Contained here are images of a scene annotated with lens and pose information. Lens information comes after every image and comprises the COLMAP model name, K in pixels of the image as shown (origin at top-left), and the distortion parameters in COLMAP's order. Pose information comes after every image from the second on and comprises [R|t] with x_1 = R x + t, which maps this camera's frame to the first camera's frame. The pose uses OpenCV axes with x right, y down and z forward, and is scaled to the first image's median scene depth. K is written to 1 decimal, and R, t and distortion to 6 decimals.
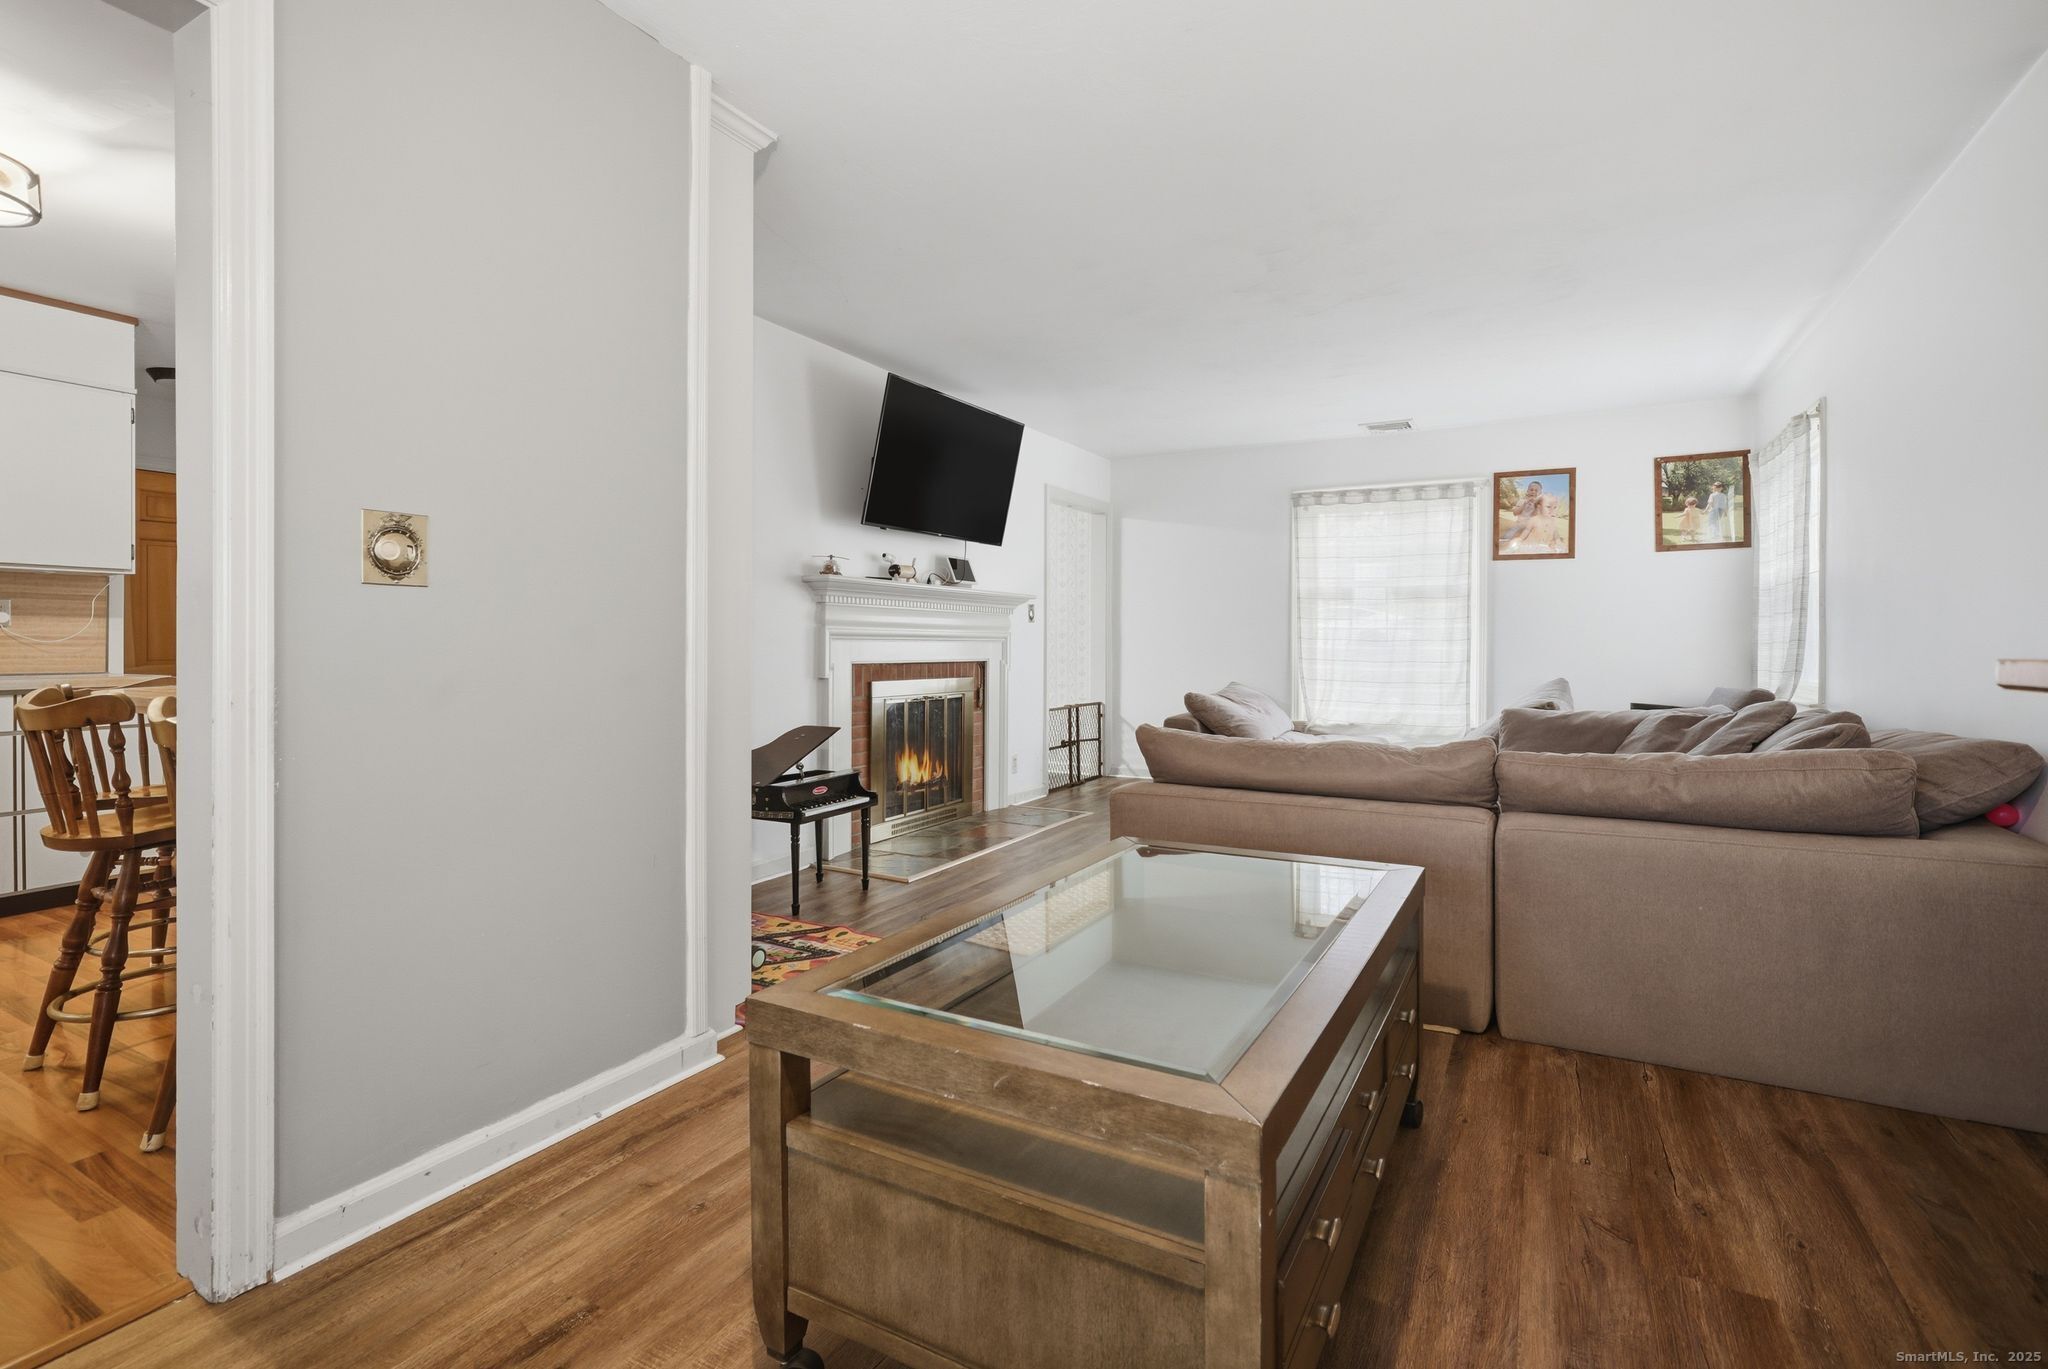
lens RADIAL K [[962.5, 0, 992.9], [0, 962.5, 645.5], [0, 0, 1]] dist [-0.013530, 0.000640]
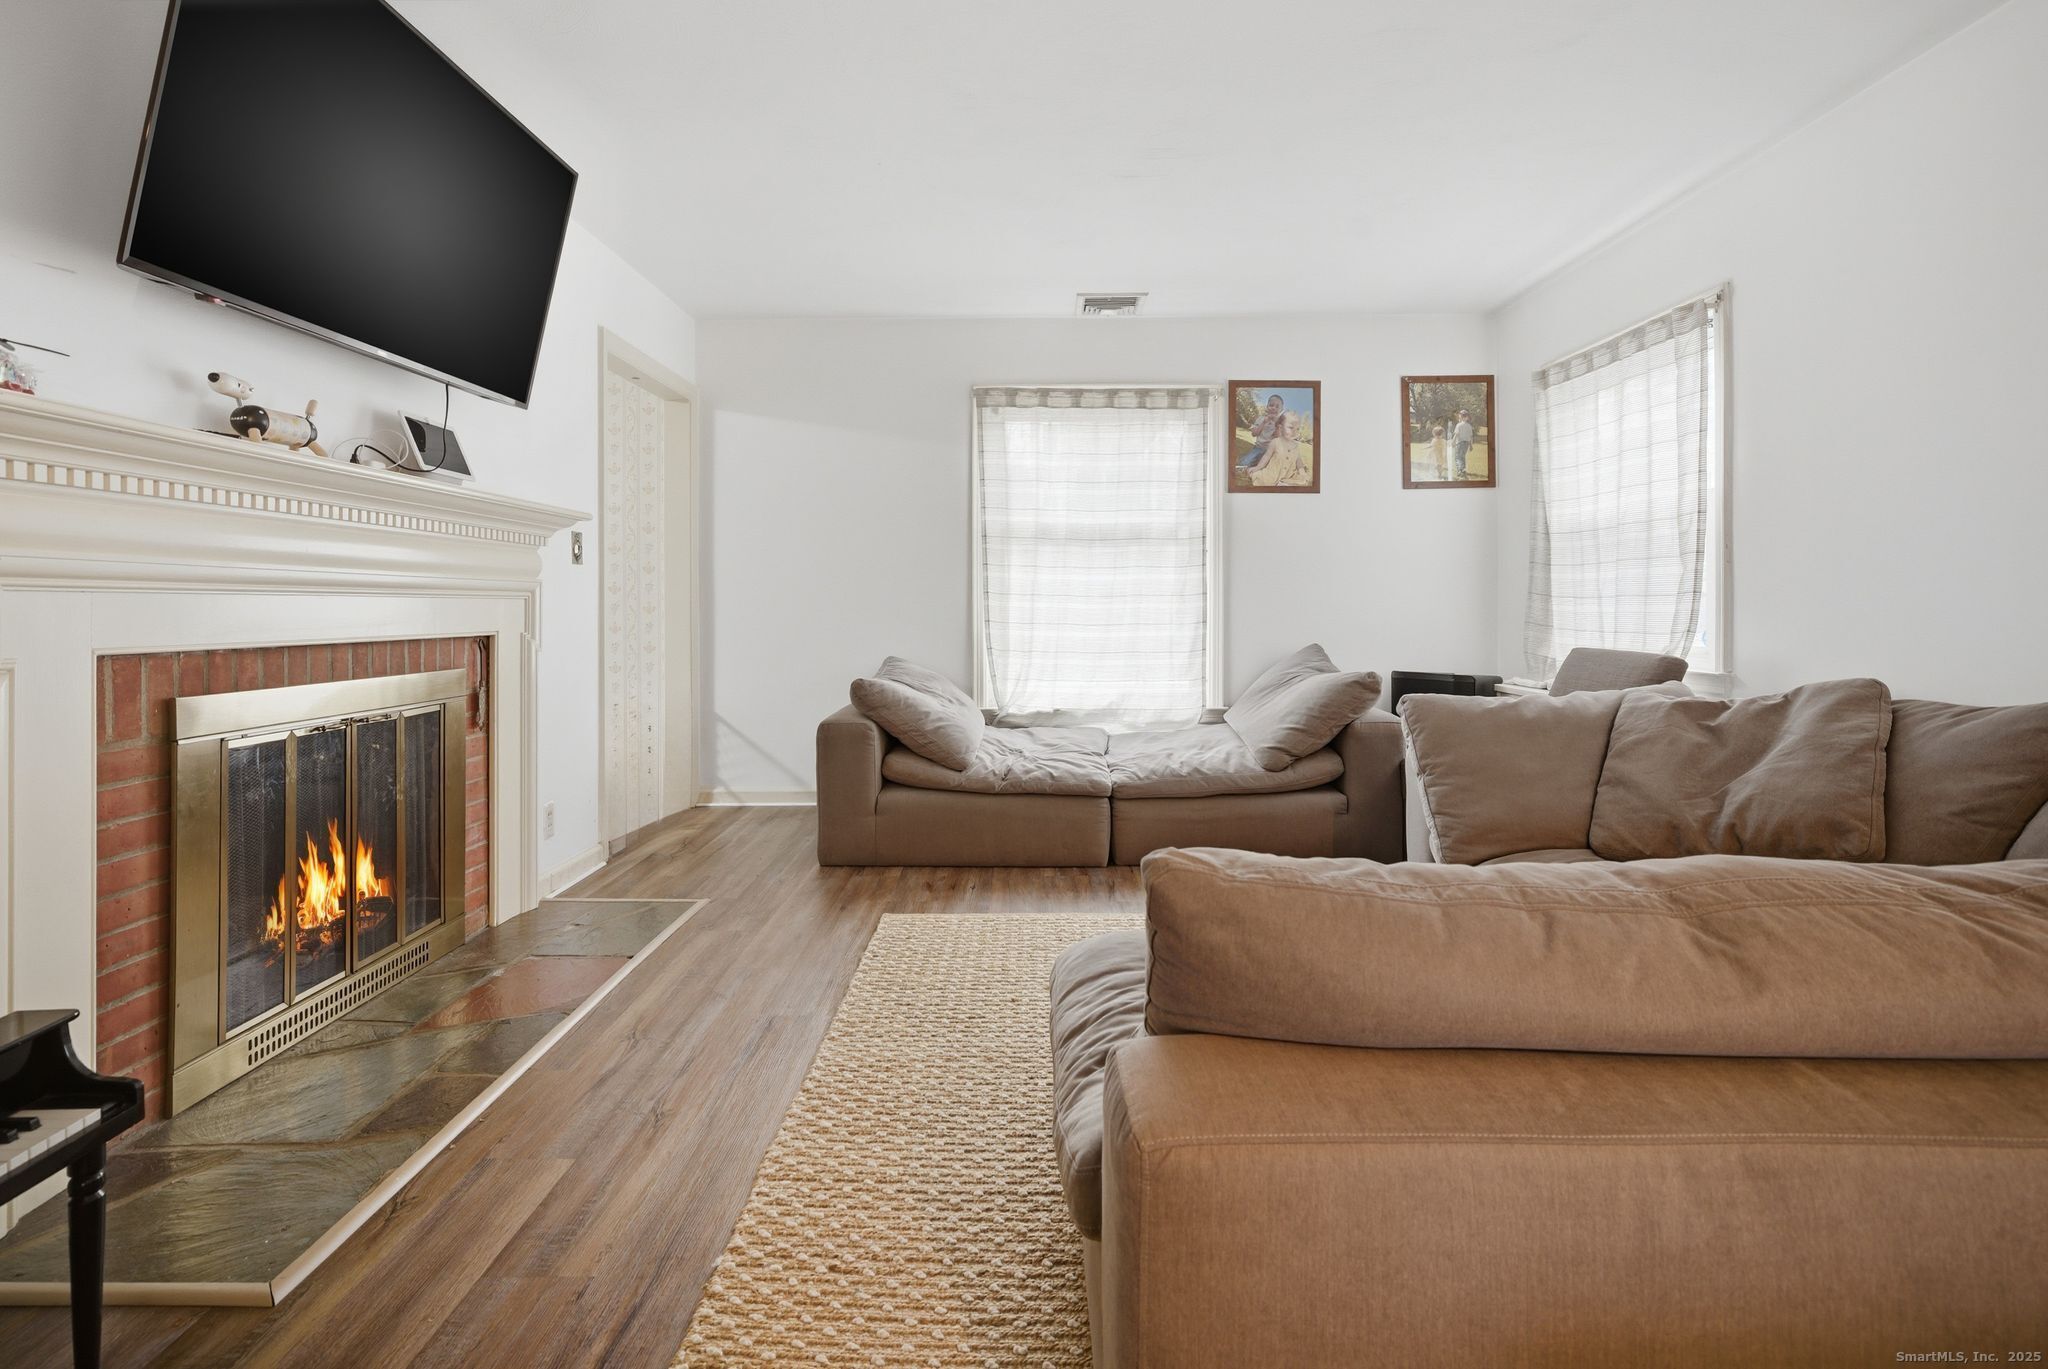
lens RADIAL K [[970.6, 0, 1014.5], [0, 970.6, 605.1], [0, 0, 1]] dist [-0.033660, 0.029777]
pose [[0.868297, -0.004704, 0.496022, -0.020713], [0.004749, 0.999988, 0.001170, 0.000955], [-0.496021, 0.001340, 0.868309, 0.423991]]
